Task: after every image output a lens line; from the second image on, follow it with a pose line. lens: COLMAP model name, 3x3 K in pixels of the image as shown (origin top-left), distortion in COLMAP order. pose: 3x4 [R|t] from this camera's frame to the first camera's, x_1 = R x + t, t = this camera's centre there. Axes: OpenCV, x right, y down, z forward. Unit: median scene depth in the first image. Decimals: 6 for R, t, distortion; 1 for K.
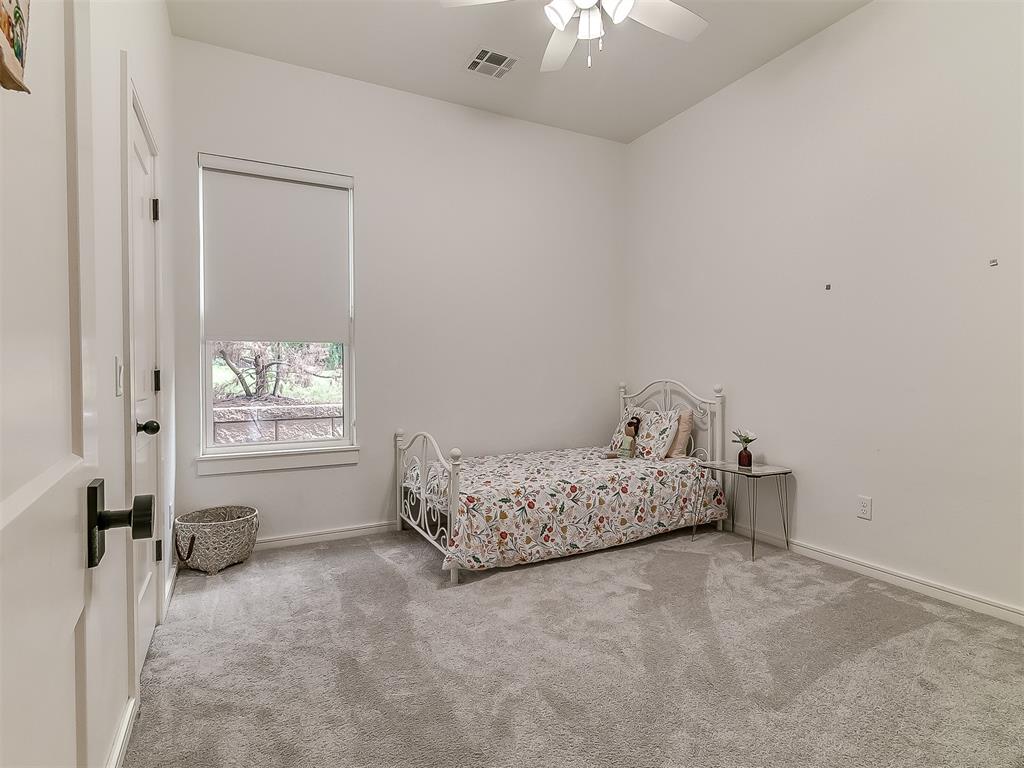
lens RADIAL K [[538.9, 0, 512.0], [0, 538.9, 384.0], [0, 0, 1]] dist [-0.000614, -0.000175]
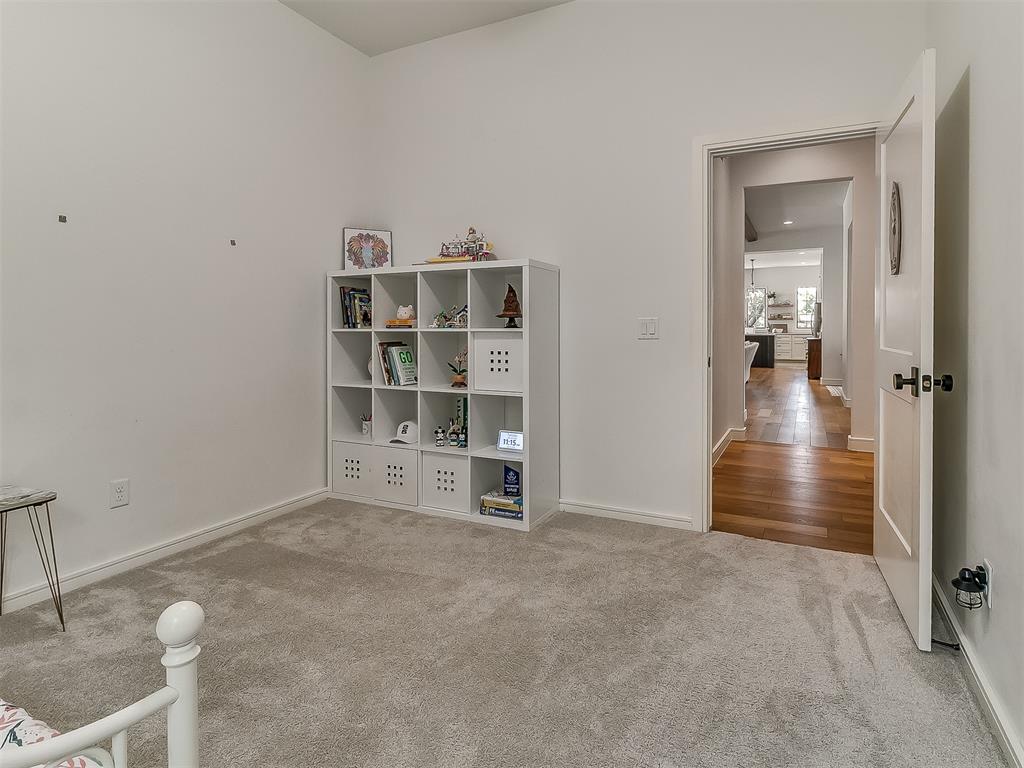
lens RADIAL K [[538.9, 0, 512.0], [0, 538.9, 384.0], [0, 0, 1]] dist [-0.000614, -0.000175]
pose [[-0.604035, -0.079139, 0.793018, -0.458470], [0.012603, 0.993984, 0.108794, -0.047589], [-0.796858, 0.075710, -0.599404, 1.101879]]
